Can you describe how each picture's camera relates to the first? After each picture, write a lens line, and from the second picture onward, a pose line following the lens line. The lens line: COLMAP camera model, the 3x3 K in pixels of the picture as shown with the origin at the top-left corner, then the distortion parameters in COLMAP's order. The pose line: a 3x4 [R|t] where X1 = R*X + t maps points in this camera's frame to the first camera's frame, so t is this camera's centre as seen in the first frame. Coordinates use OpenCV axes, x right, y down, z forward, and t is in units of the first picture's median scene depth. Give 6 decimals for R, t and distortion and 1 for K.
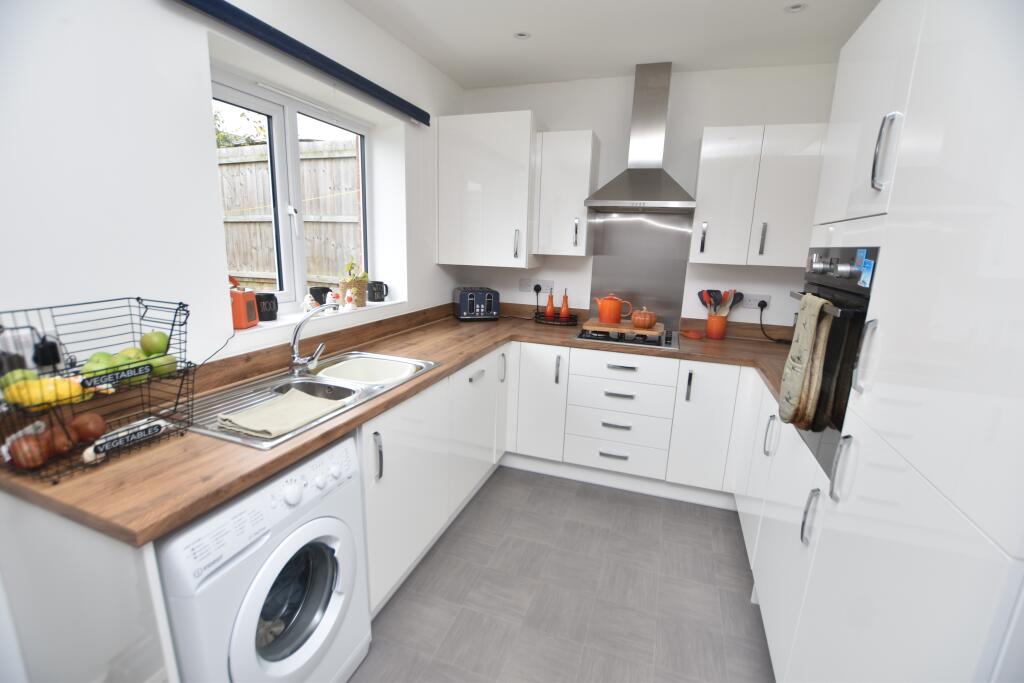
lens RADIAL K [[450.0, 0, 513.9], [0, 450.0, 338.7], [0, 0, 1]] dist [-0.026951, 0.001191]
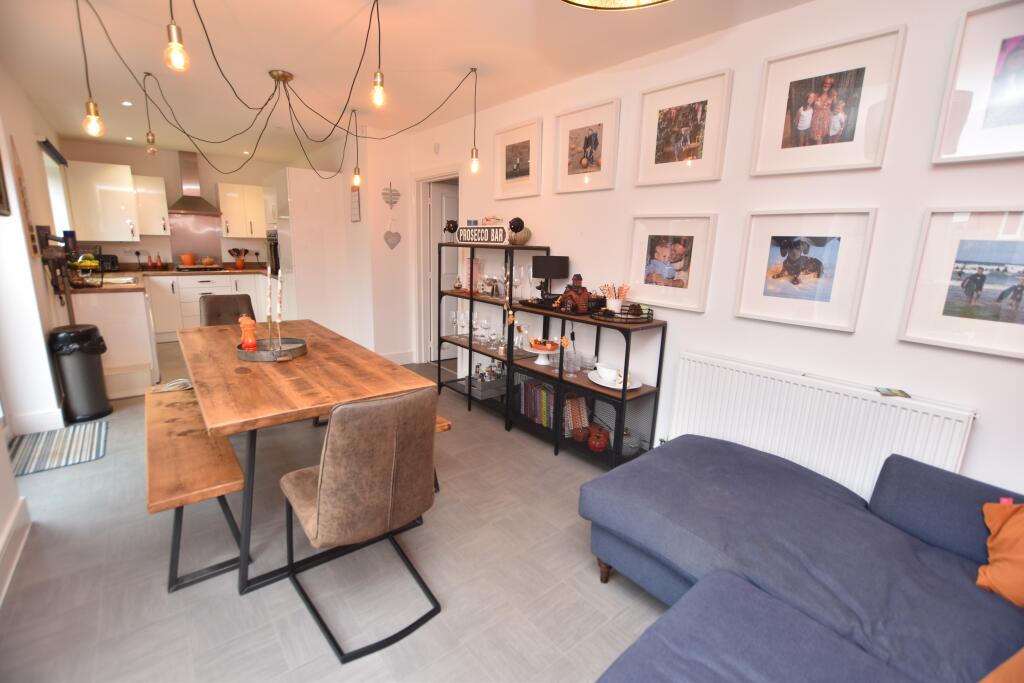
lens RADIAL K [[450.0, 0, 512.6], [0, 450.0, 342.3], [0, 0, 1]] dist [-0.026951, 0.001191]
pose [[0.514472, -0.202607, 0.833228, -0.894690], [0.168690, 0.976612, 0.133316, 0.319687], [-0.840751, 0.071970, 0.536618, -1.523946]]
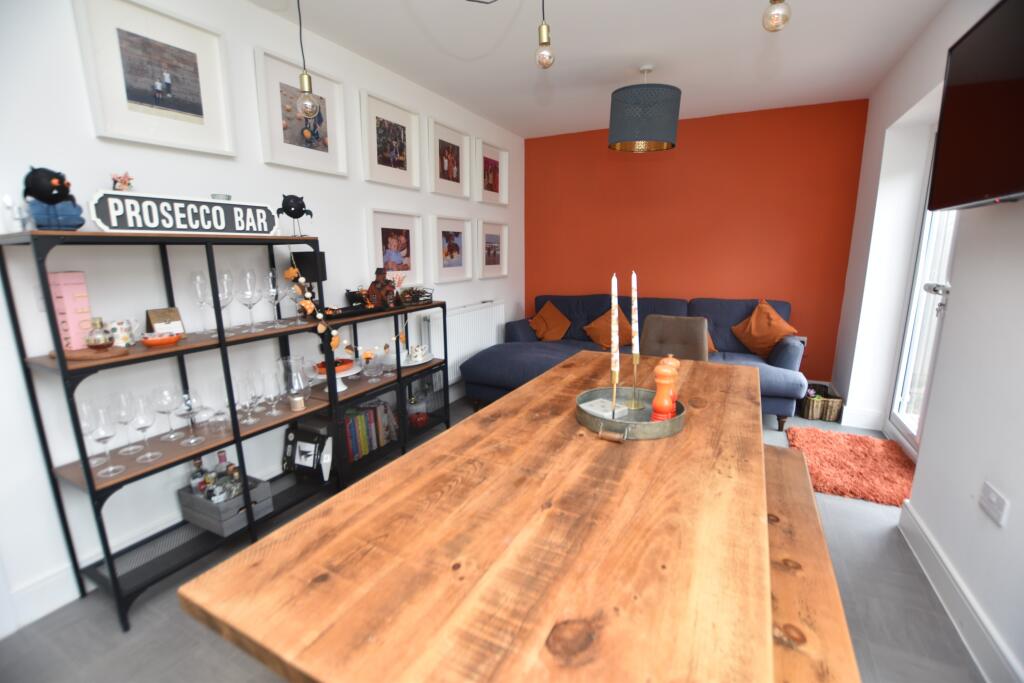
lens RADIAL K [[450.0, 0, 511.4], [0, 450.0, 341.2], [0, 0, 1]] dist [-0.026951, 0.001191]
pose [[-0.990692, -0.055173, 0.124443, -0.321087], [-0.000533, 0.915742, 0.401766, 0.078007], [-0.136124, 0.397960, -0.907247, -0.162632]]
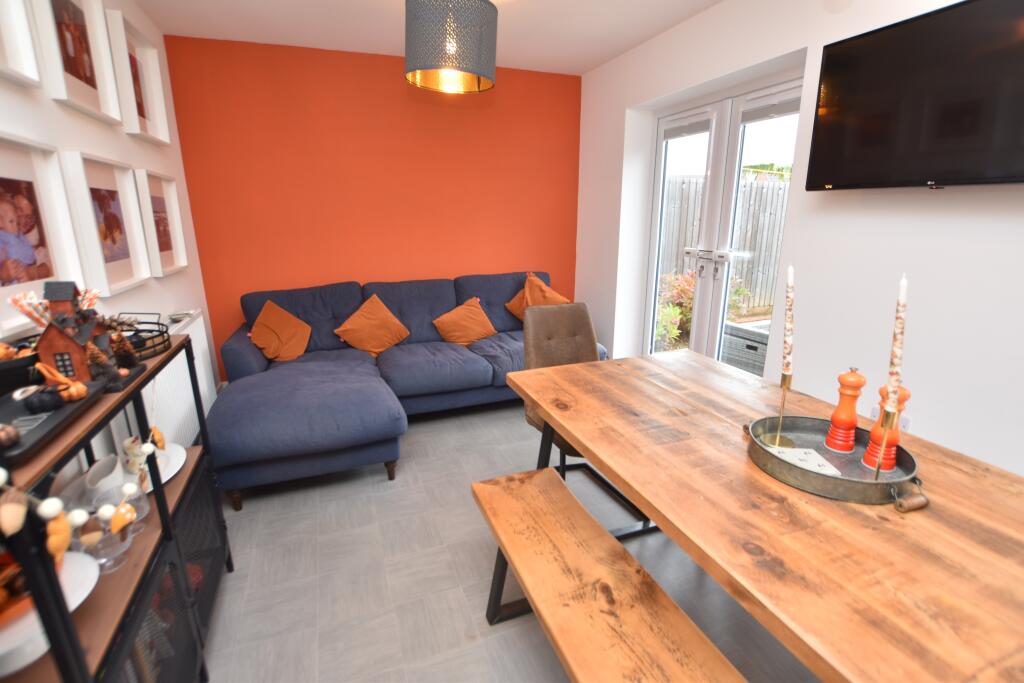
lens RADIAL K [[476.7, 0, 512.9], [0, 476.7, 340.8], [0, 0, 1]] dist [-0.026929, 0.002349]
pose [[-0.760541, 0.134200, -0.635270, 0.066093], [-0.159875, 0.909578, 0.383547, 0.163037], [0.629300, 0.393267, -0.670316, -0.570694]]
